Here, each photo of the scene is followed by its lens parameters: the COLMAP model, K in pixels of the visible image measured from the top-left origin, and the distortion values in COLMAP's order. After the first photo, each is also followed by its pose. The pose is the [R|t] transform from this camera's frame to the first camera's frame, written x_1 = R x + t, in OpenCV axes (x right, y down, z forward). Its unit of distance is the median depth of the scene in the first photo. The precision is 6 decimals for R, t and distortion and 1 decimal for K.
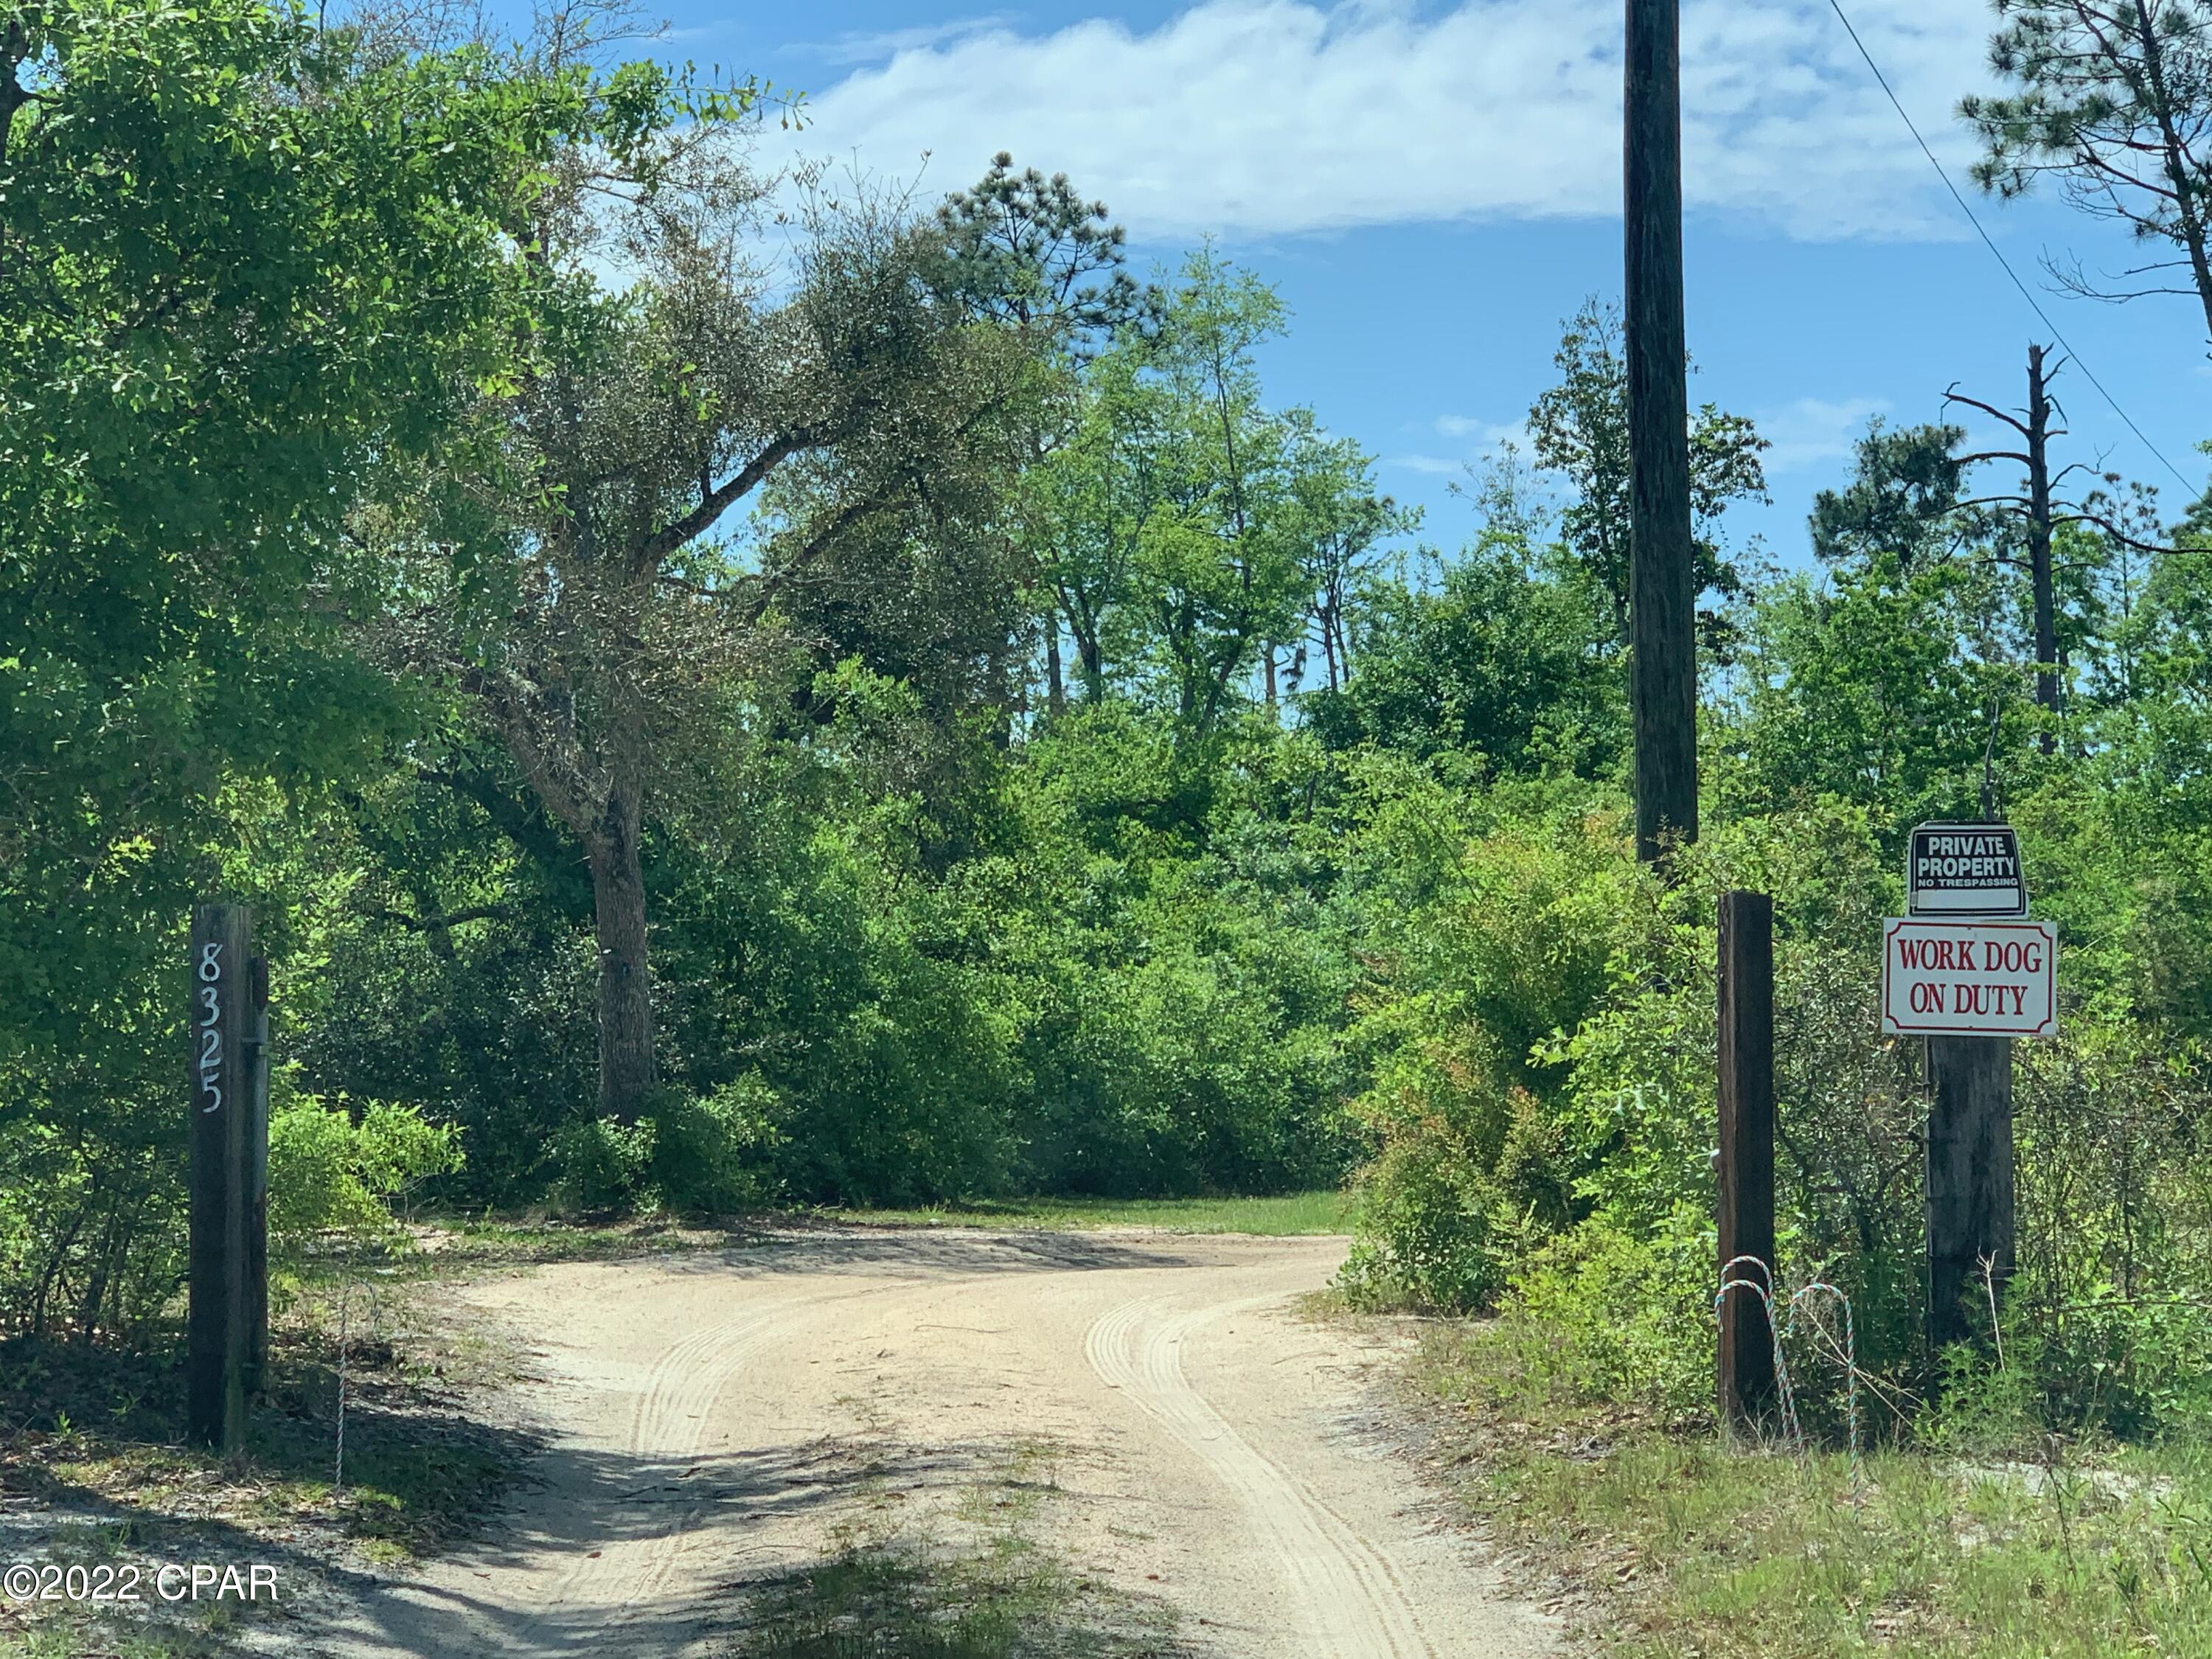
lens RADIAL K [[4798.5, 0, 1110.1], [0, 4798.5, 782.1], [0, 0, 1]] dist [-0.222862, 3.994801]
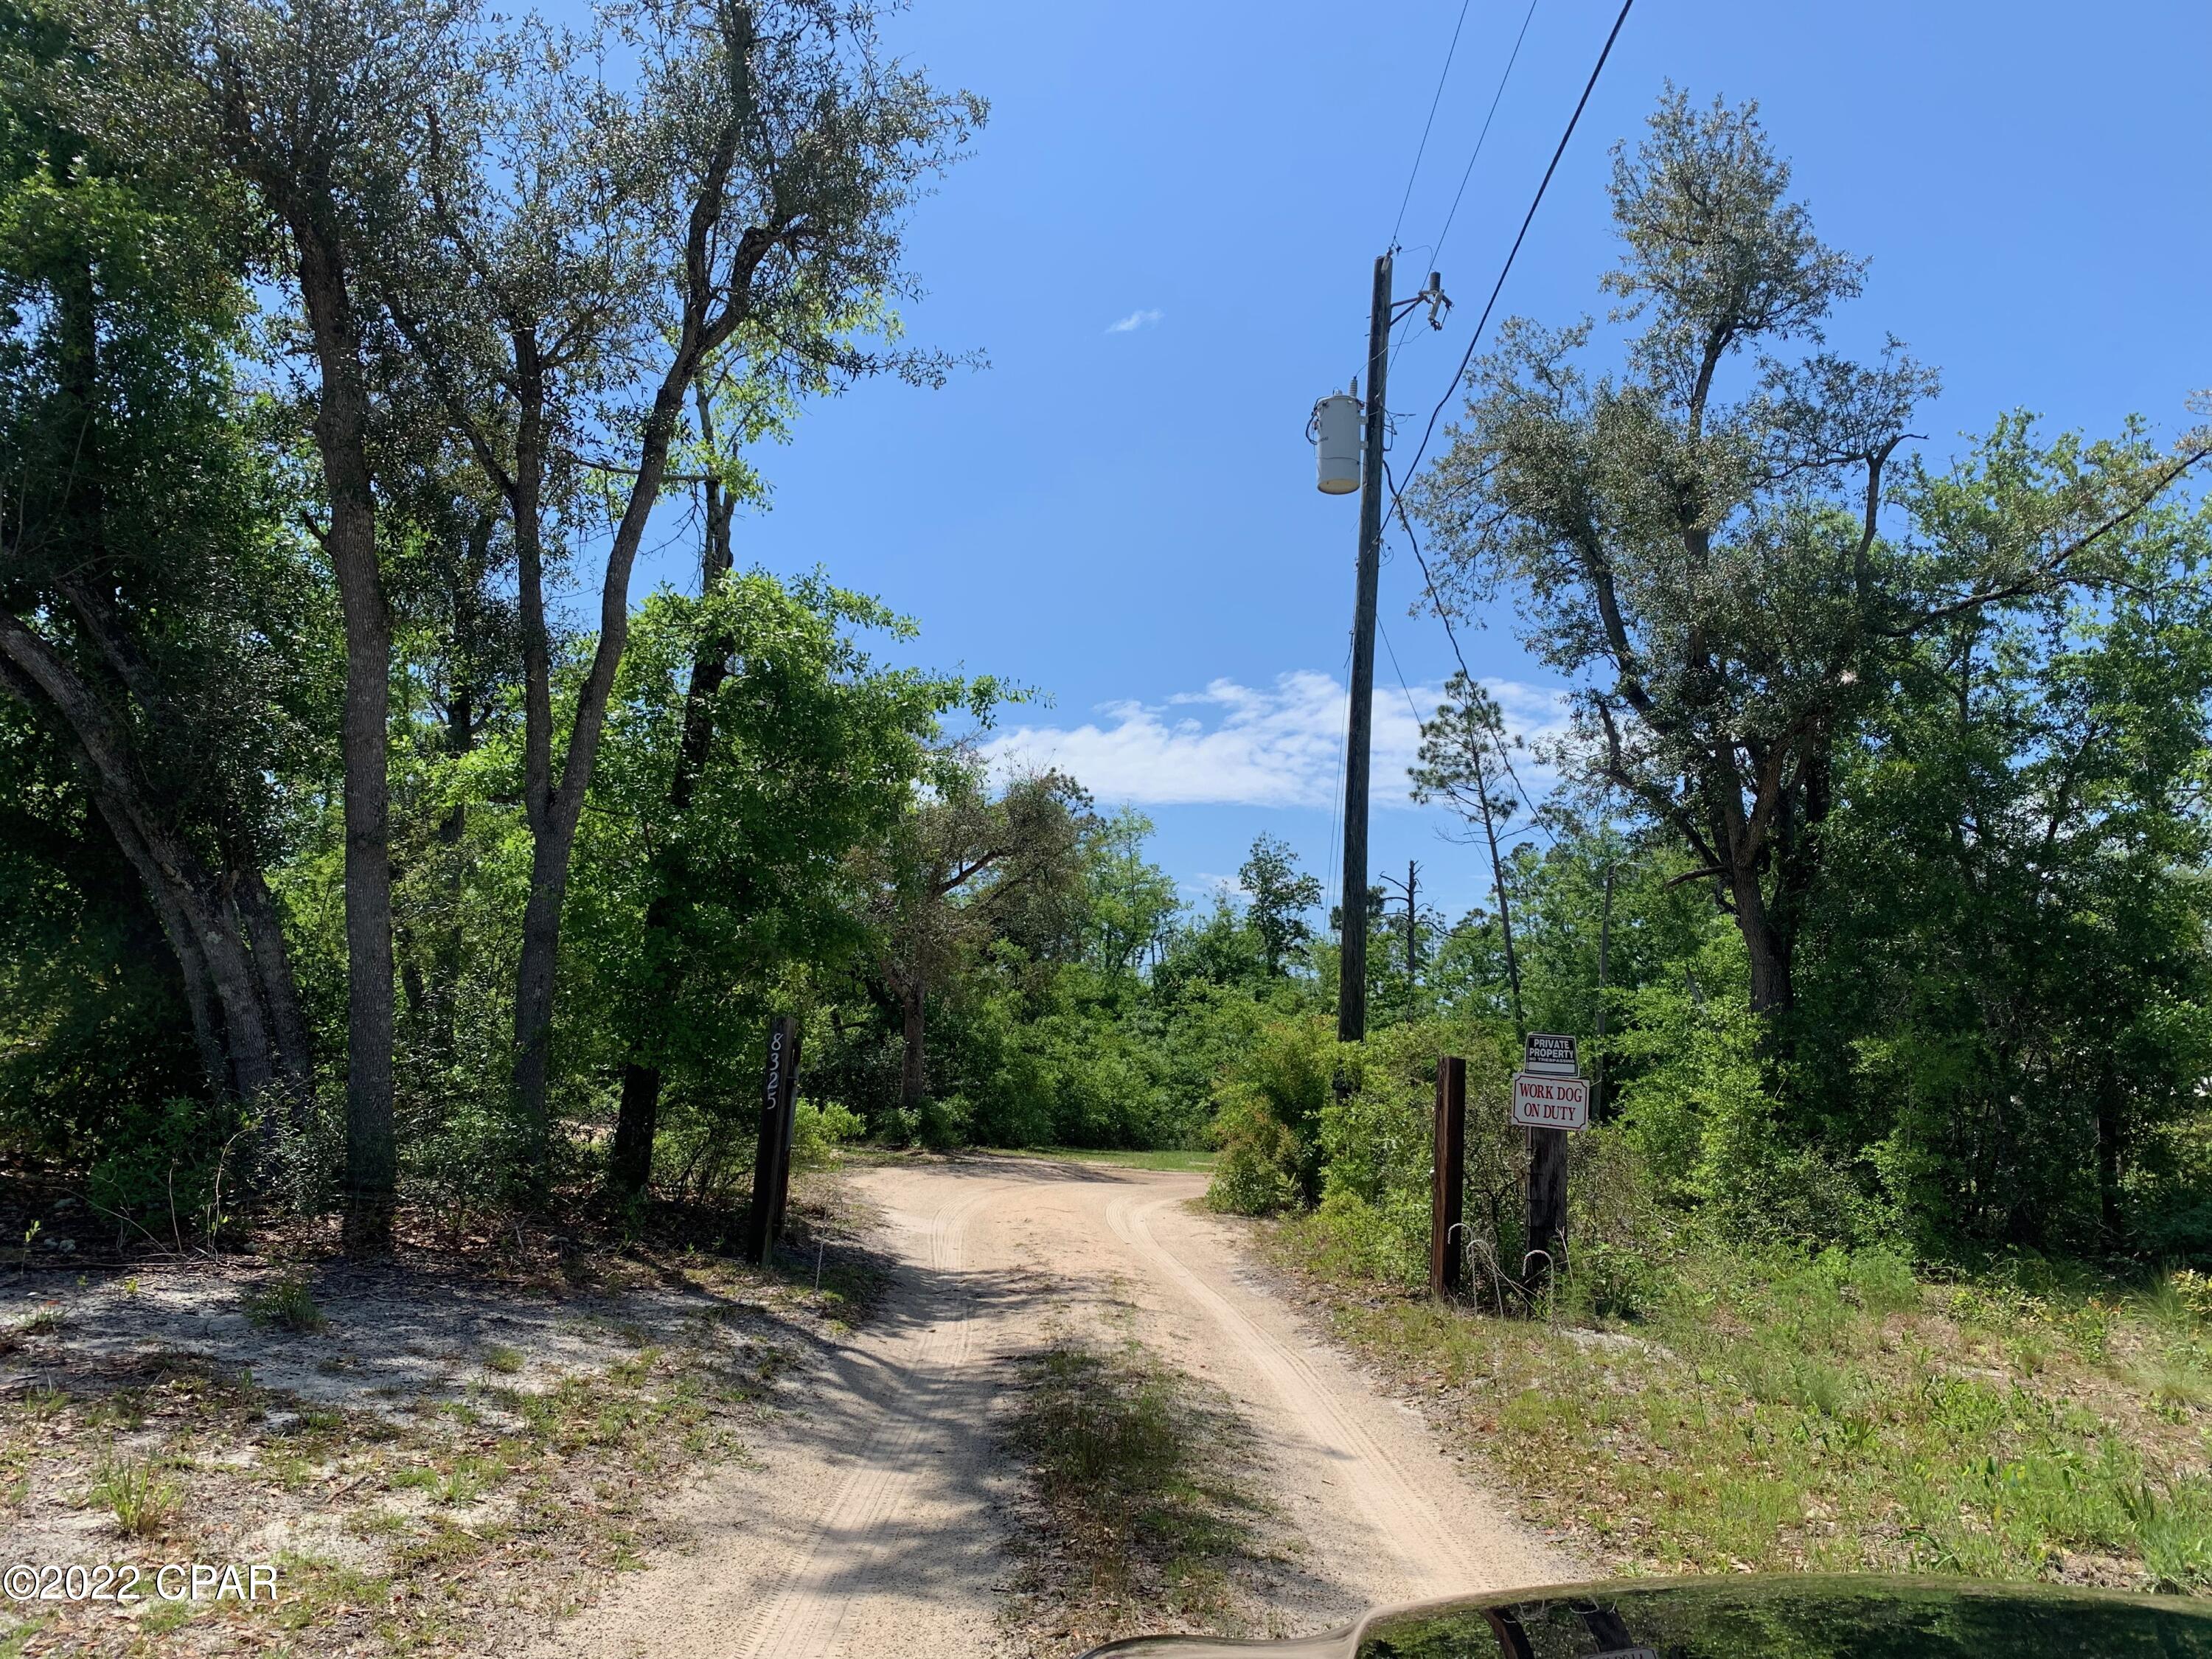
lens RADIAL K [[1555.0, 0, 1106.0], [0, 1555.0, 829.5], [0, 0, 1]] dist [0.114053, -0.000835]
pose [[0.996651, 0.072962, 0.036930, -0.047534], [-0.068640, 0.991866, -0.107194, 0.004775], [-0.044451, 0.104300, 0.993552, 0.174011]]
